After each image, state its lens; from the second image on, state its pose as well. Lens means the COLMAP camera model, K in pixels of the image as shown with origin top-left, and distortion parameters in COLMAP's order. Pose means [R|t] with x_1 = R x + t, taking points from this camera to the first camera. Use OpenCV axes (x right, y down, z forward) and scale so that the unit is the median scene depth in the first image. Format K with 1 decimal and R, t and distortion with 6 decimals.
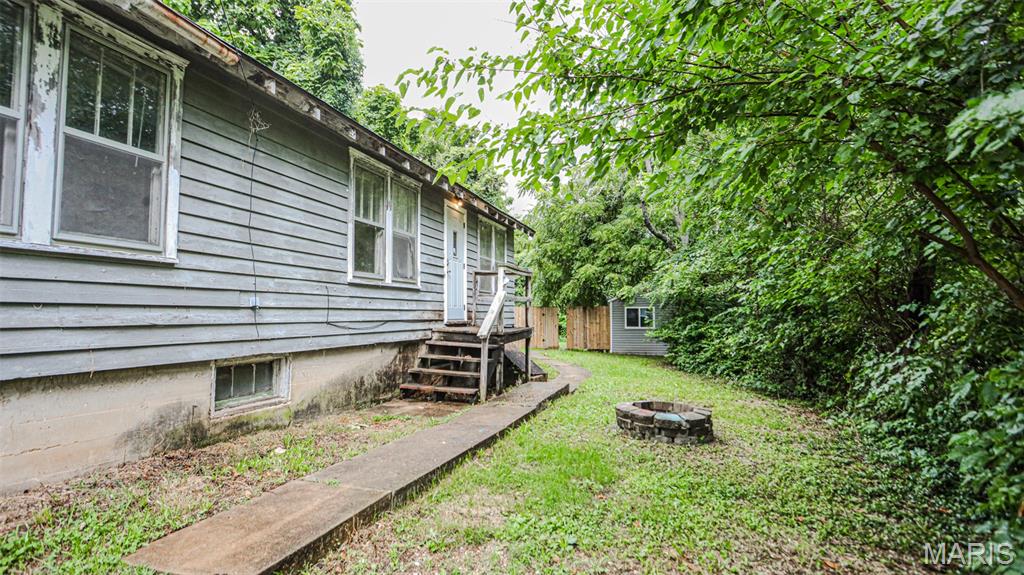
lens RADIAL K [[512.8, 0, 511.8], [0, 512.8, 289.8], [0, 0, 1]] dist [-0.000809, 0.000046]
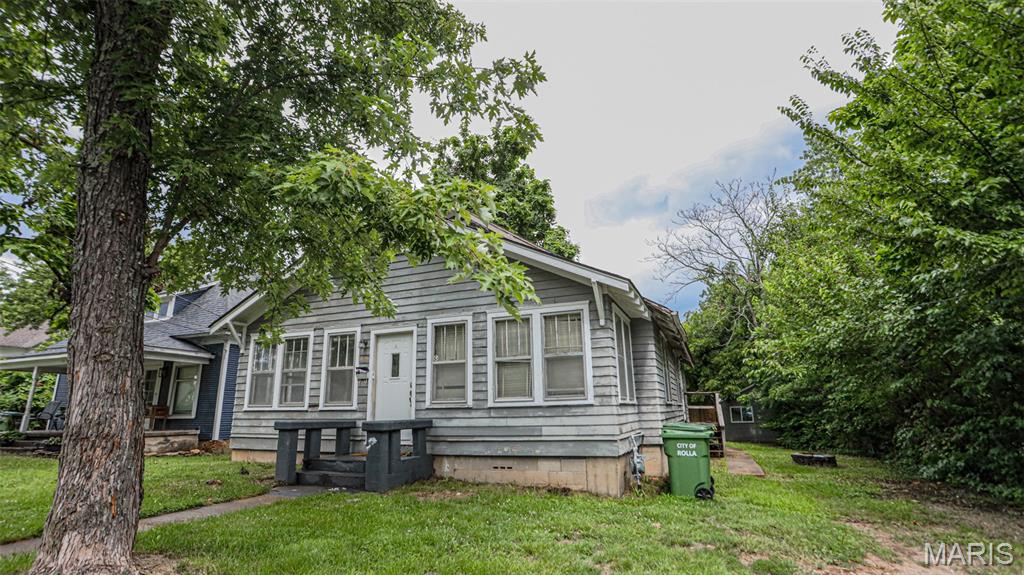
lens RADIAL K [[512.8, 0, 511.8], [0, 512.8, 289.8], [0, 0, 1]] dist [-0.000809, 0.000046]
pose [[0.998046, -0.034794, -0.051900, -0.624877], [0.024560, 0.982208, -0.186182, -0.074455], [0.057455, 0.184543, 0.981144, -1.019367]]
